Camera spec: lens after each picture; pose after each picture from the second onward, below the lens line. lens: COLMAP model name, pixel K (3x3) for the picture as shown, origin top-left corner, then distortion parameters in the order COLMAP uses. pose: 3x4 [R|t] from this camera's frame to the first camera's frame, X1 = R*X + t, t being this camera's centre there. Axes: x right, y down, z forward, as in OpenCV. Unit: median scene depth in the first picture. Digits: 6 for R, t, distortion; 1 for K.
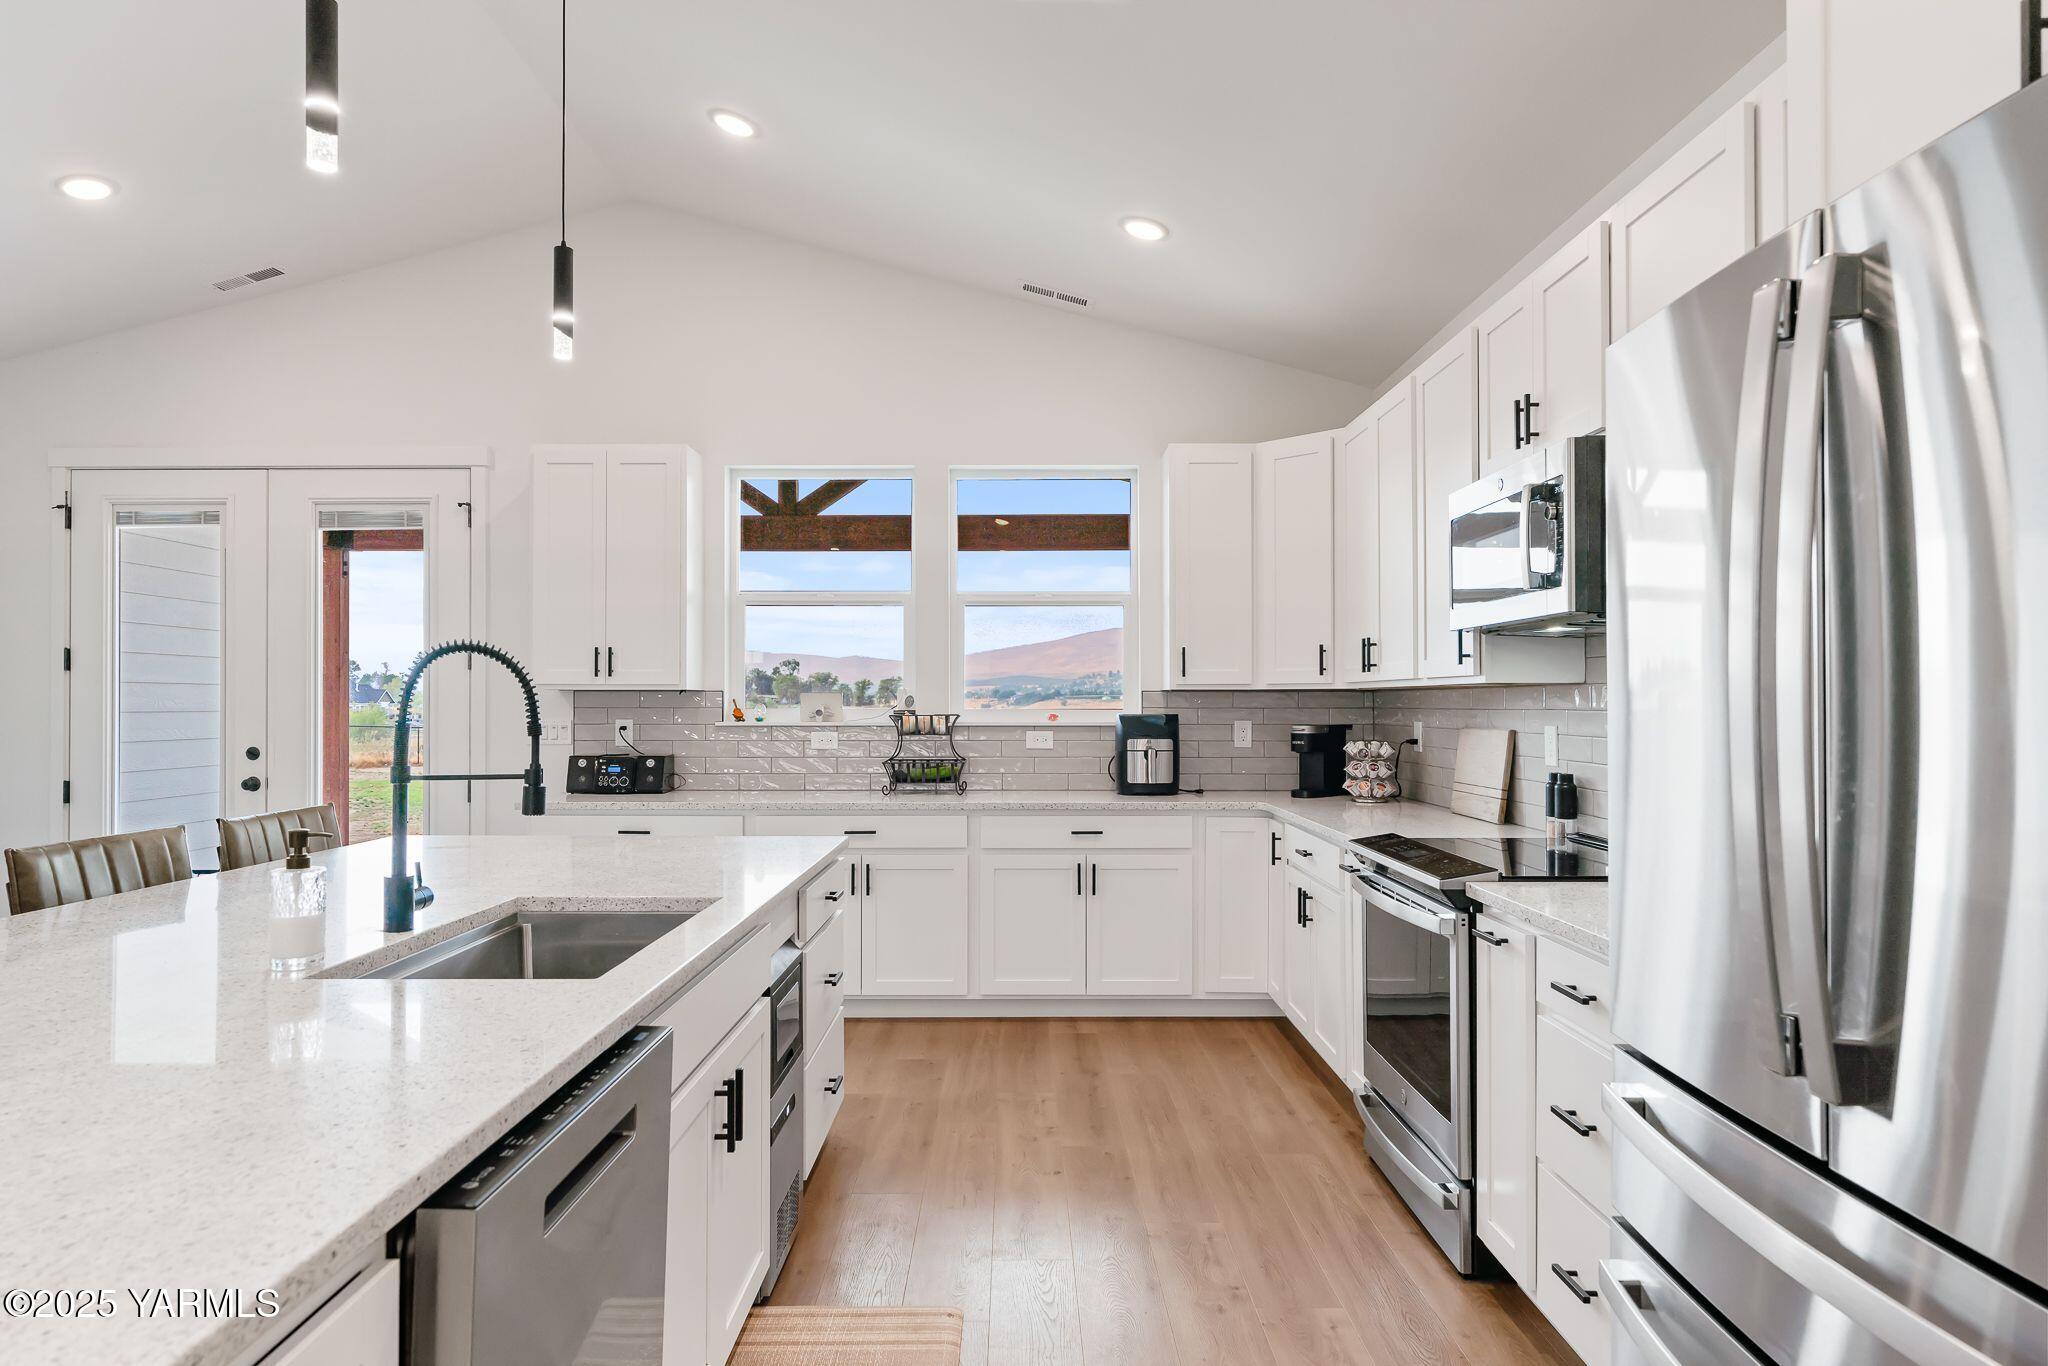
lens RADIAL K [[1196.8, 0, 1018.3], [0, 1196.8, 693.6], [0, 0, 1]] dist [-0.002906, 0.001839]
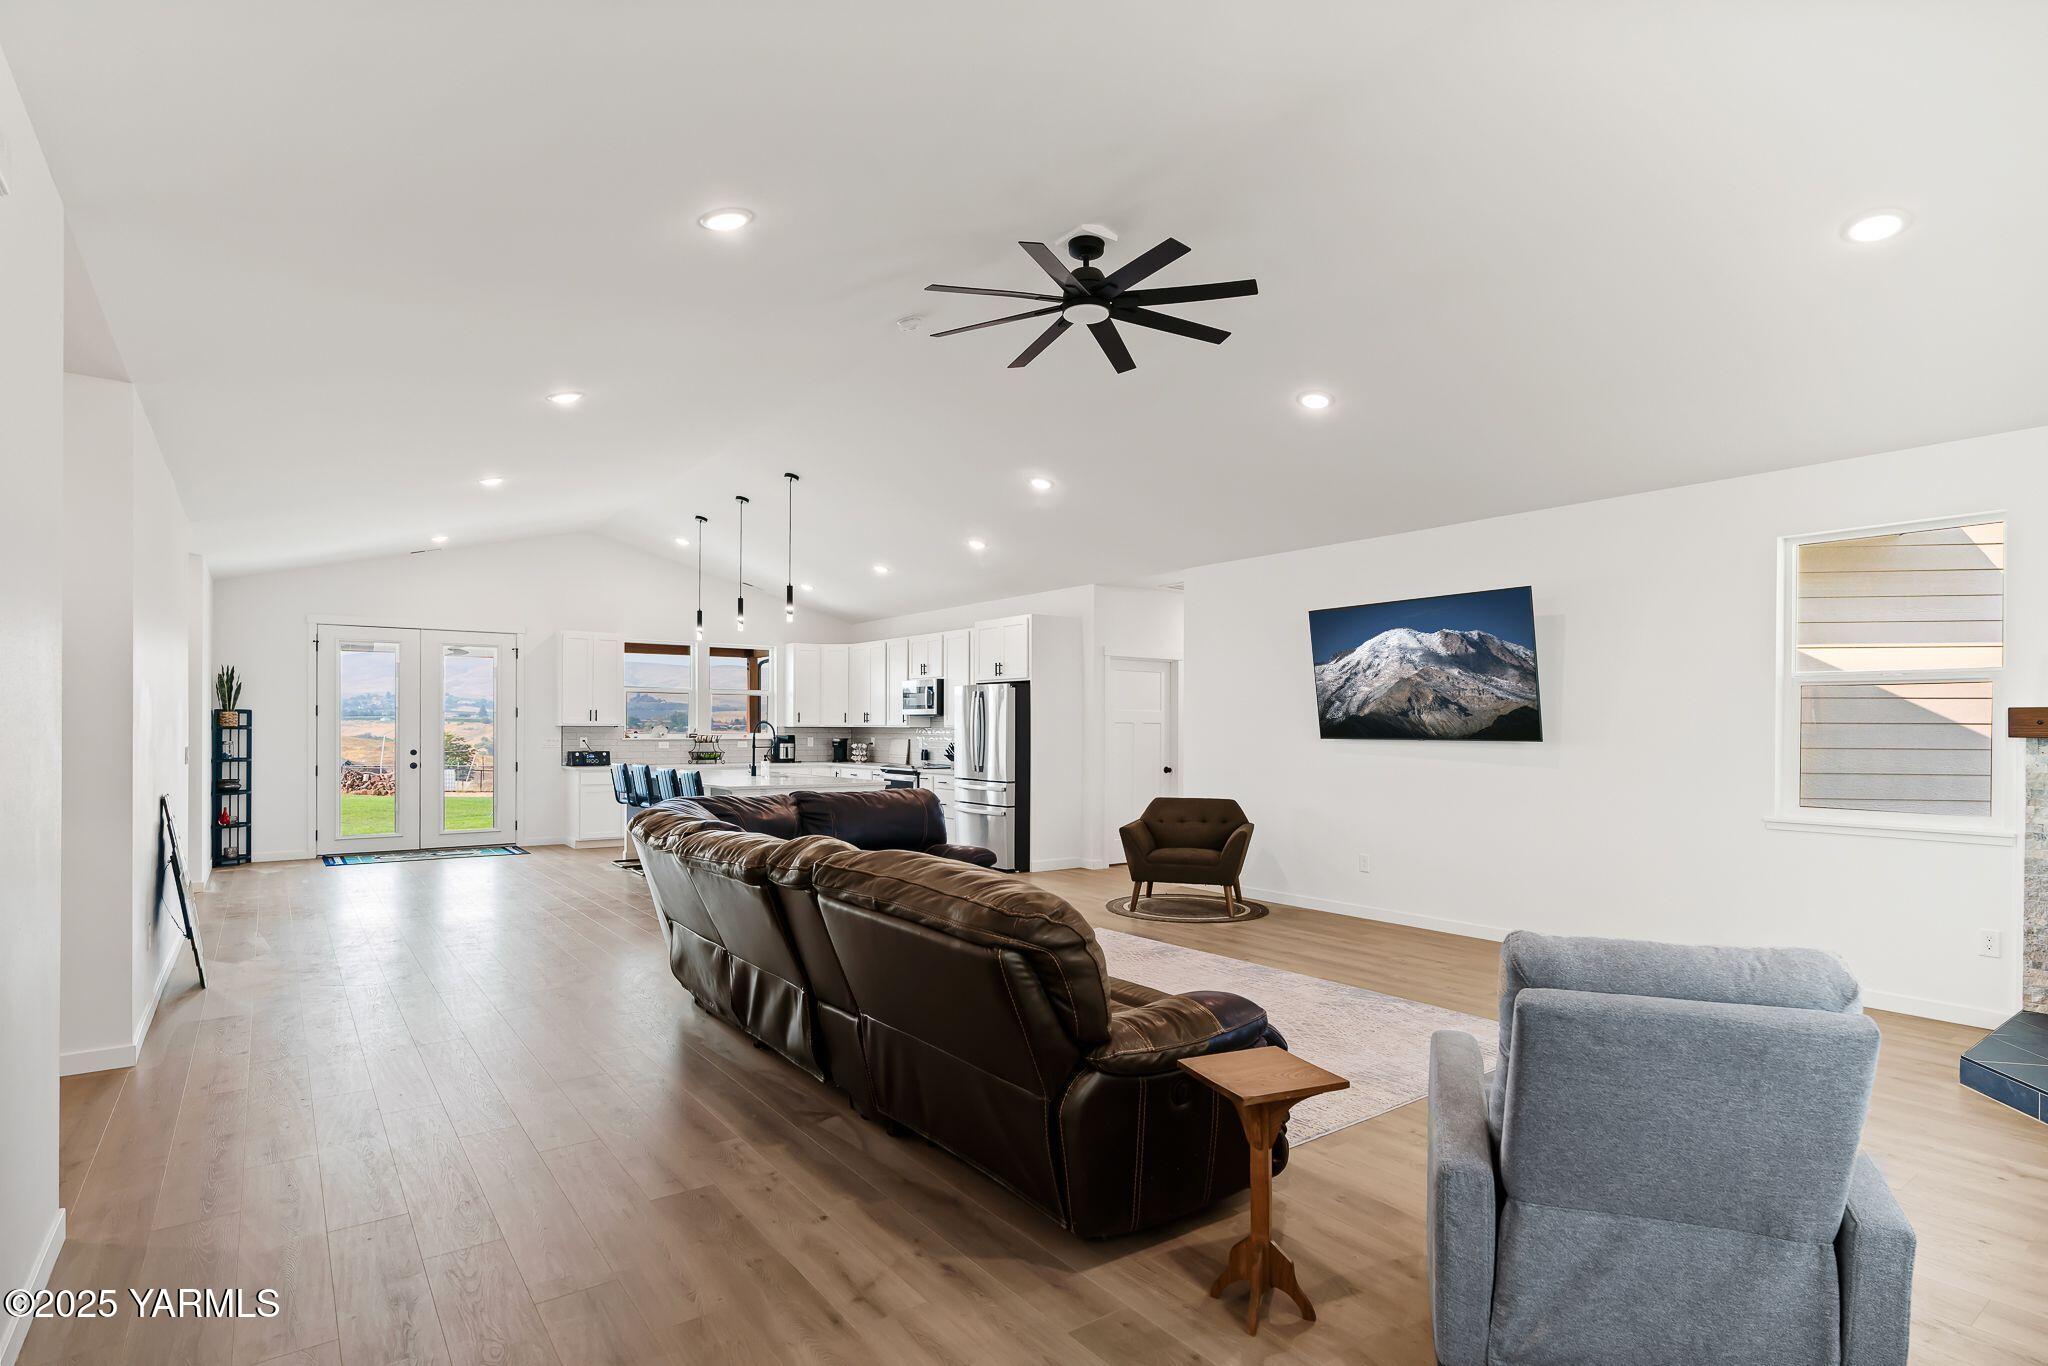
lens RADIAL K [[1044.6, 0, 1048.5], [0, 1044.6, 726.8], [0, 0, 1]] dist [-0.022860, -0.000464]
pose [[0.789449, 0.004597, 0.613798, -0.955287], [-0.009514, 0.999943, 0.004747, -0.021851], [-0.613742, -0.009587, 0.789449, -1.416111]]
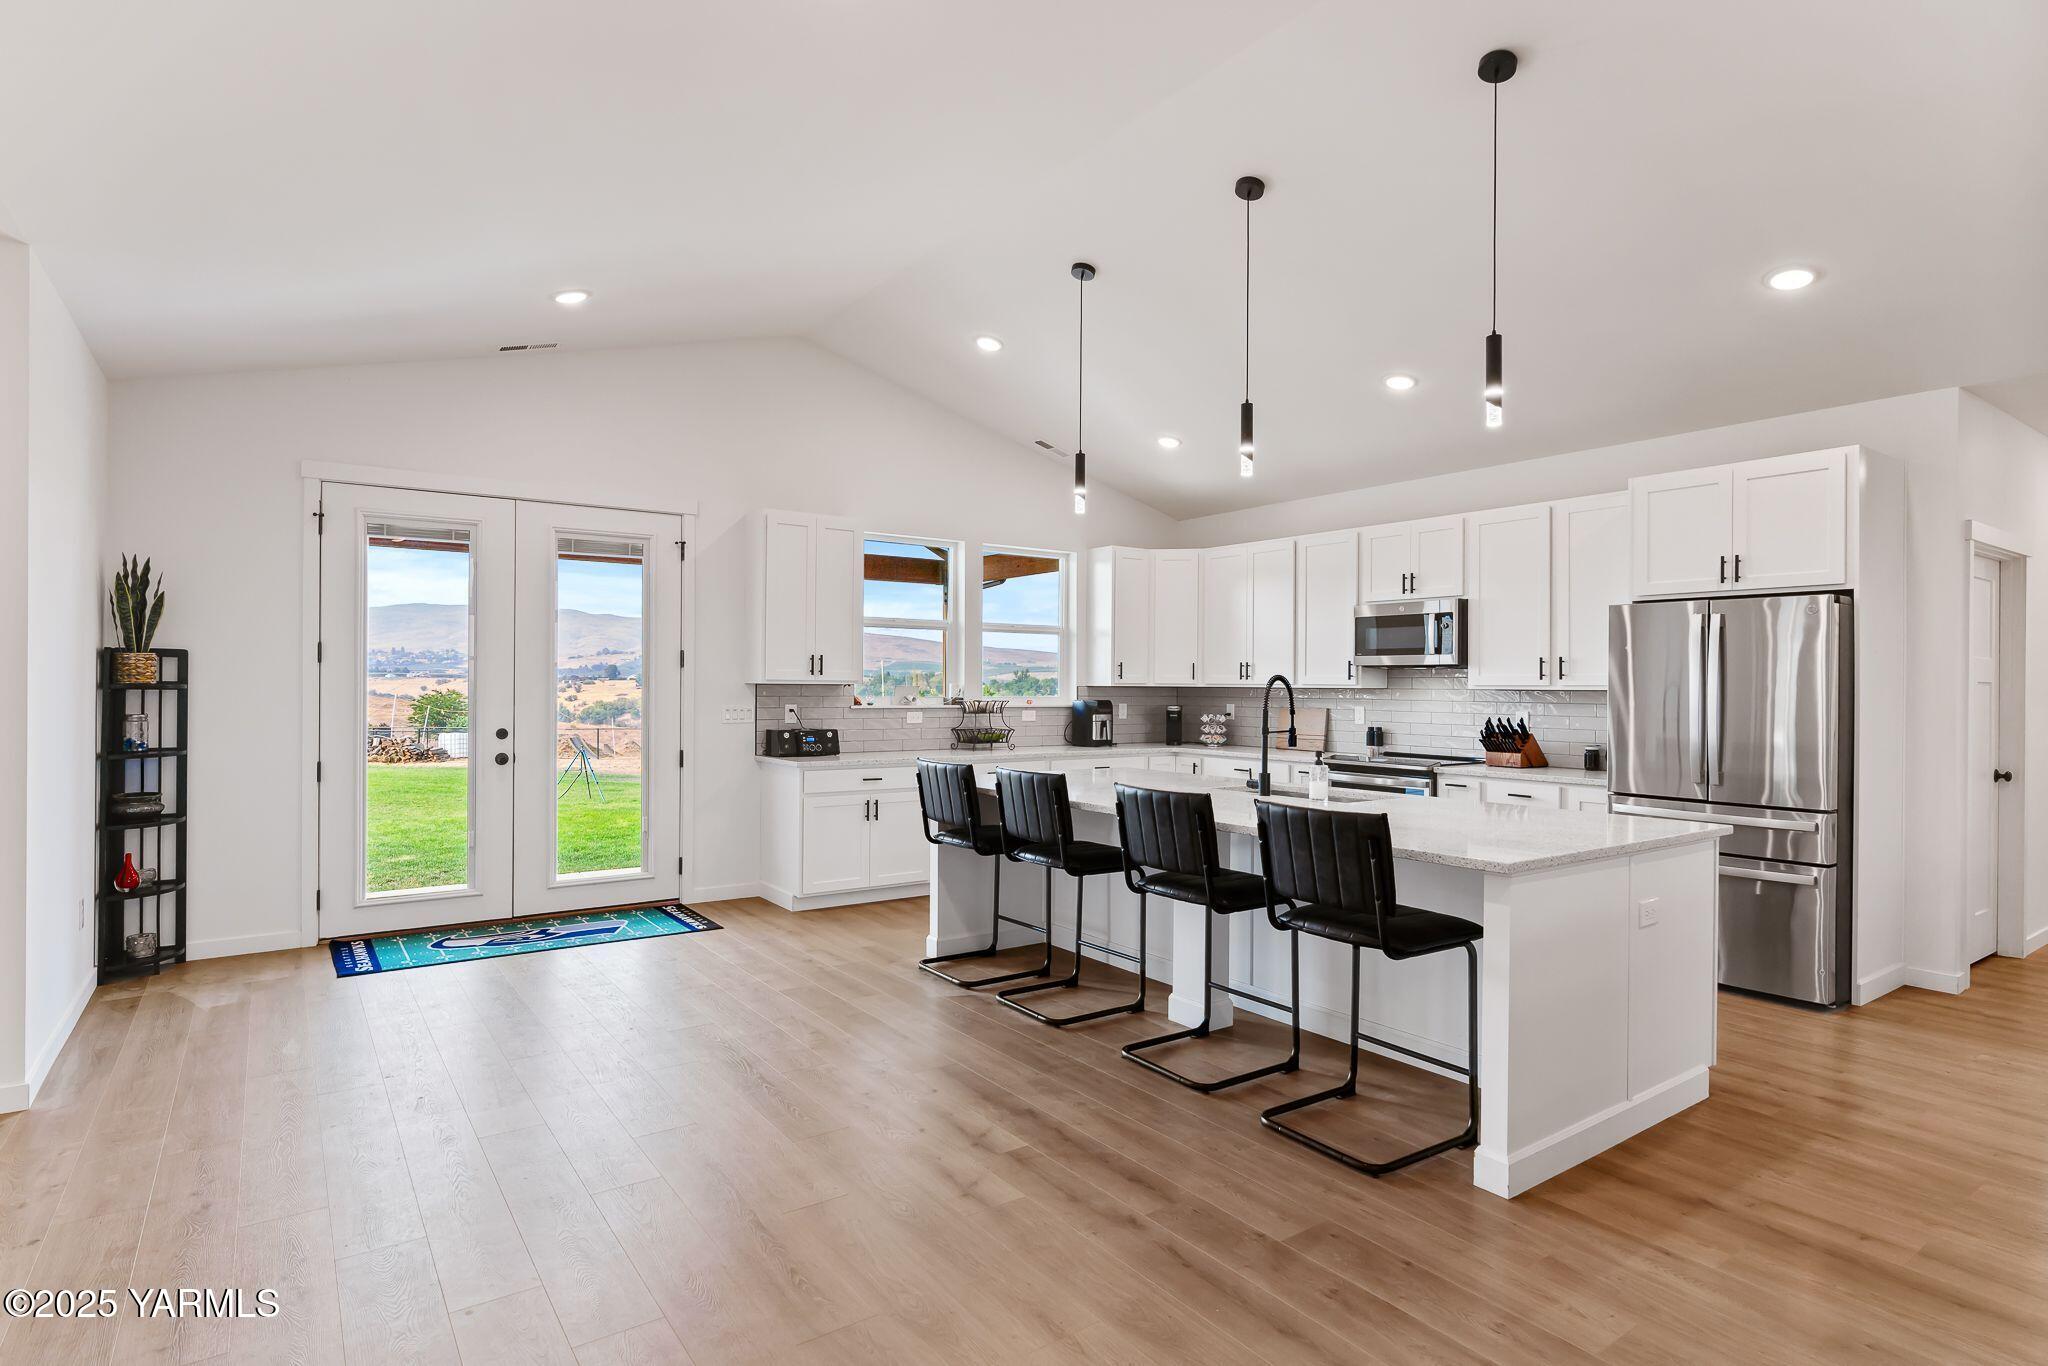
lens RADIAL K [[1073.8, 0, 1017.6], [0, 1073.8, 686.0], [0, 0, 1]] dist [-0.015240, 0.000498]
pose [[0.811499, 0.005596, 0.584326, -0.901390], [-0.012343, 0.999895, 0.007566, -0.013722], [-0.584223, -0.013352, 0.811483, -0.192832]]
